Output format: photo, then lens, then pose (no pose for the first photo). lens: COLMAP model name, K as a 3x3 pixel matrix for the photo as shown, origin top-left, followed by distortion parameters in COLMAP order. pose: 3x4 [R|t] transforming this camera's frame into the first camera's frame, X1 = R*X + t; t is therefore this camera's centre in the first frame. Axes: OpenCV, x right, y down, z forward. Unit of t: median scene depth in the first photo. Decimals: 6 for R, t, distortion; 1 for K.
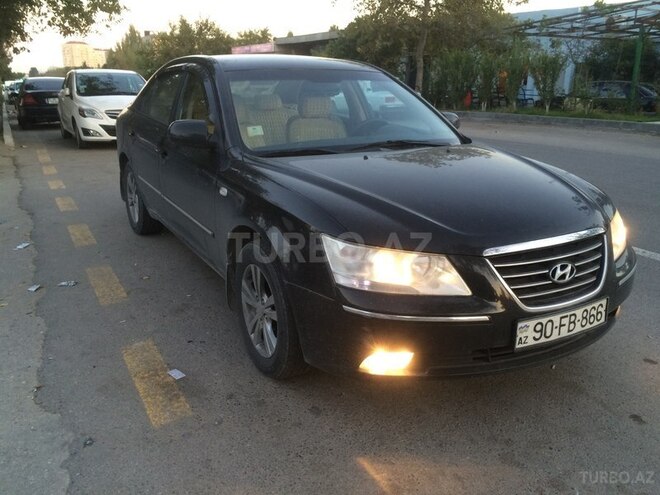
lens RADIAL K [[568.0, 0, 330.0], [0, 568.0, 247.5], [0, 0, 1]] dist [0.071505, -0.114326]
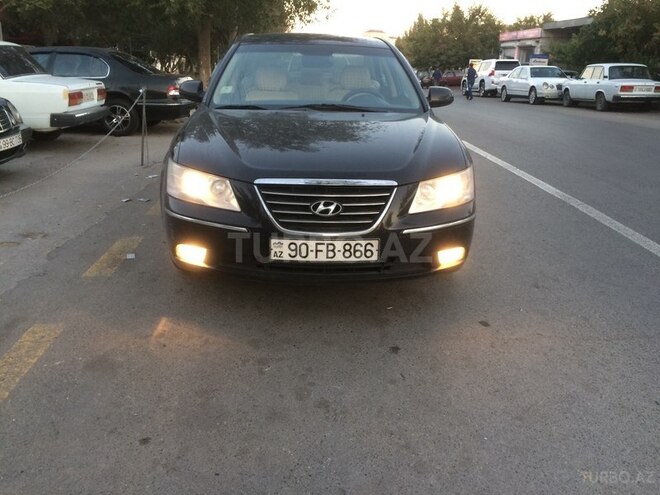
lens RADIAL K [[568.0, 0, 330.0], [0, 568.0, 247.5], [0, 0, 1]] dist [0.071505, -0.114326]
pose [[0.887409, 0.156699, -0.433533, 0.946001], [-0.148274, 0.987502, 0.053425, 0.059980], [0.436487, 0.016871, 0.899553, -0.085556]]
